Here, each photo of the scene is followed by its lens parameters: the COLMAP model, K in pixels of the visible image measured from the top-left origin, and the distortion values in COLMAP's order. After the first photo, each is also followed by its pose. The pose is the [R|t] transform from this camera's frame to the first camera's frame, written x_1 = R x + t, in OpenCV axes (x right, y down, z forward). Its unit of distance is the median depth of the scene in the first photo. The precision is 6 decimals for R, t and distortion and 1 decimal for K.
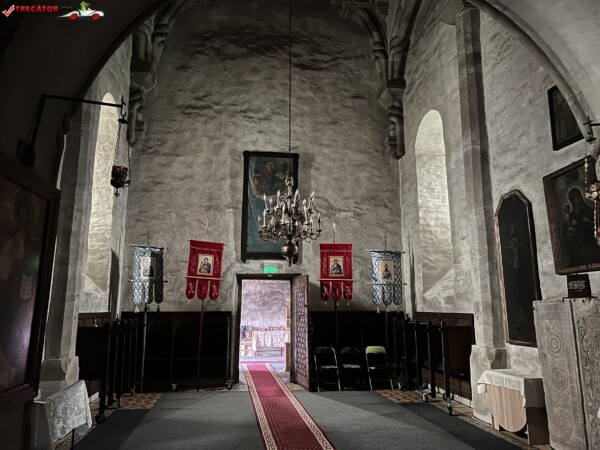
lens RADIAL K [[452.0, 0, 302.2], [0, 452.0, 219.5], [0, 0, 1]] dist [0.055690, -0.069178]
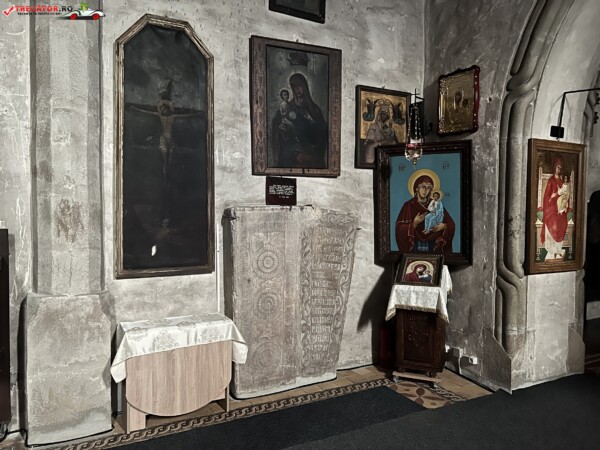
lens RADIAL K [[452.0, 0, 301.8], [0, 452.0, 224.3], [0, 0, 1]] dist [0.055690, -0.069178]
pose [[-0.335715, -0.035986, 0.941276, -0.104603], [-0.191688, 0.980971, -0.030864, 0.123677], [-0.922253, -0.190793, -0.336225, 0.682067]]
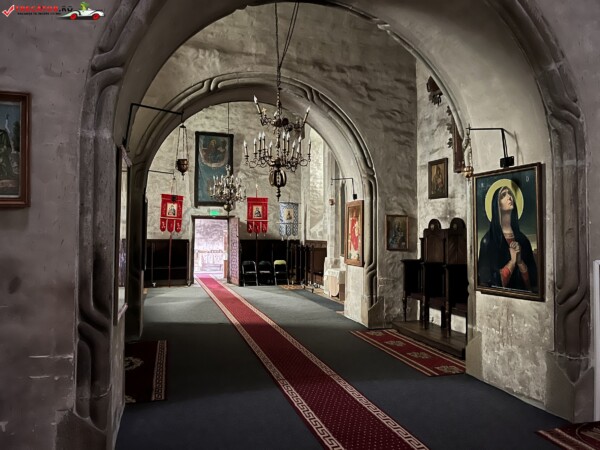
lens RADIAL K [[452.0, 0, 303.2], [0, 452.0, 225.2], [0, 0, 1]] dist [0.055690, -0.069178]
pose [[0.989392, 0.008640, 0.145012, 0.005235], [-0.033189, 0.985273, 0.167735, -0.124238], [-0.141427, -0.170768, 0.975108, -0.586569]]
